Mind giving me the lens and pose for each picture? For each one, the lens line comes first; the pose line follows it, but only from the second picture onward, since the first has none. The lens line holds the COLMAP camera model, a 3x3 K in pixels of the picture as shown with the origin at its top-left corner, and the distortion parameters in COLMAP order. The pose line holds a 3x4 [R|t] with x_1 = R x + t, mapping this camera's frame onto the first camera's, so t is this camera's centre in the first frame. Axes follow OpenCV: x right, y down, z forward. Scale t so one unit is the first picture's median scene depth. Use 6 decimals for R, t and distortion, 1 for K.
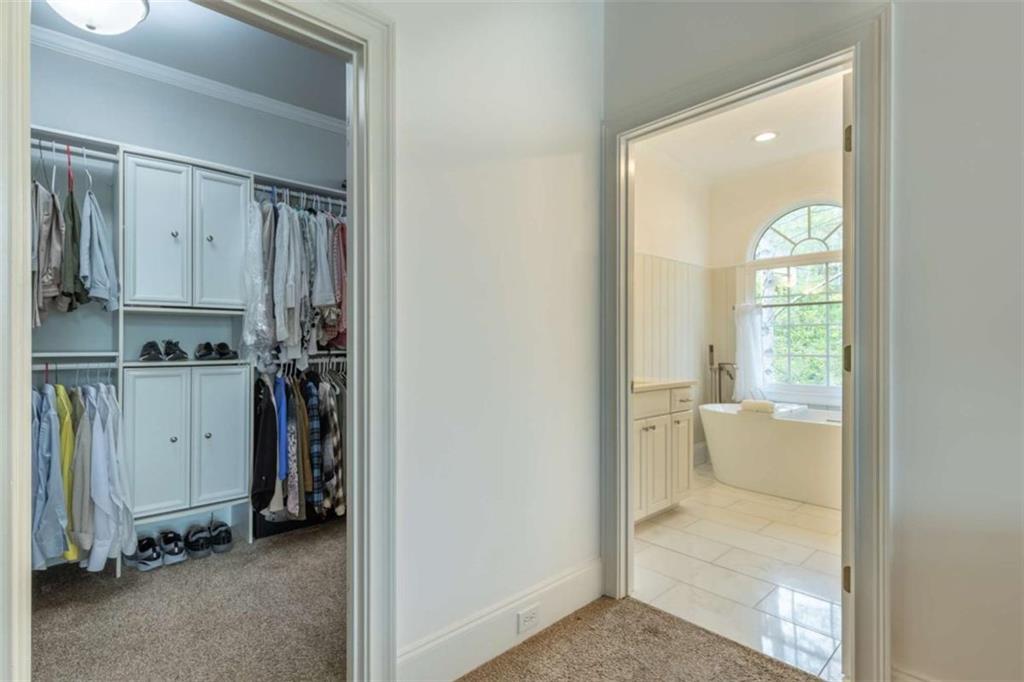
lens RADIAL K [[470.8, 0, 455.7], [0, 470.8, 341.0], [0, 0, 1]] dist [-0.012009, -0.000147]
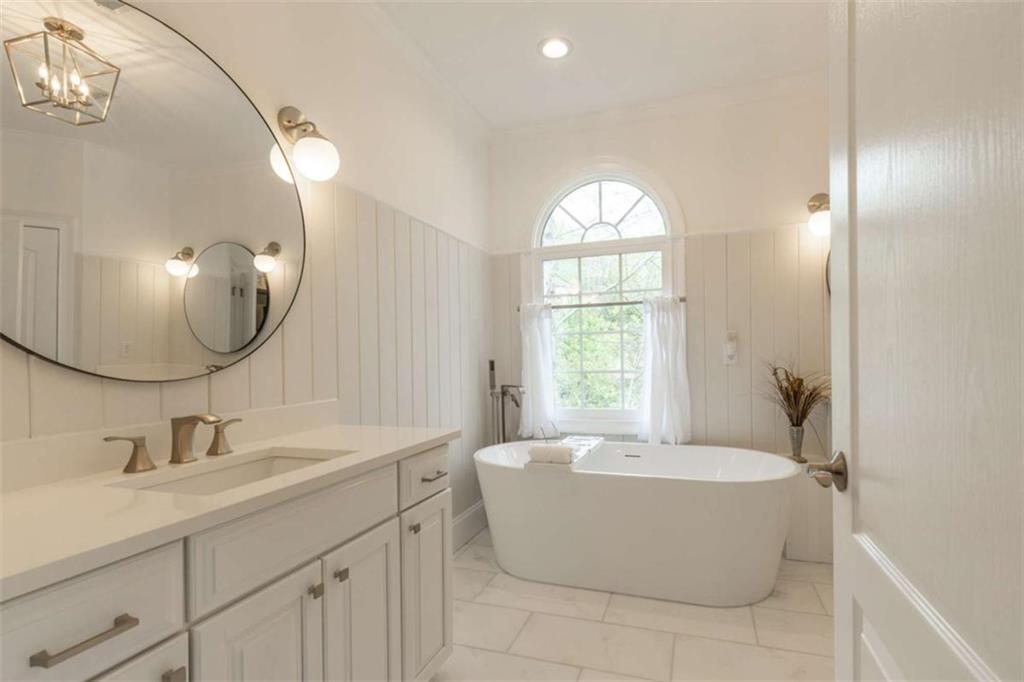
lens RADIAL K [[470.8, 0, 513.9], [0, 470.8, 346.5], [0, 0, 1]] dist [-0.012009, -0.000147]
pose [[0.869490, -0.007023, 0.493901, 0.237479], [0.015900, 0.999779, -0.013775, -0.001976], [-0.493695, 0.019830, 0.869409, 0.389044]]
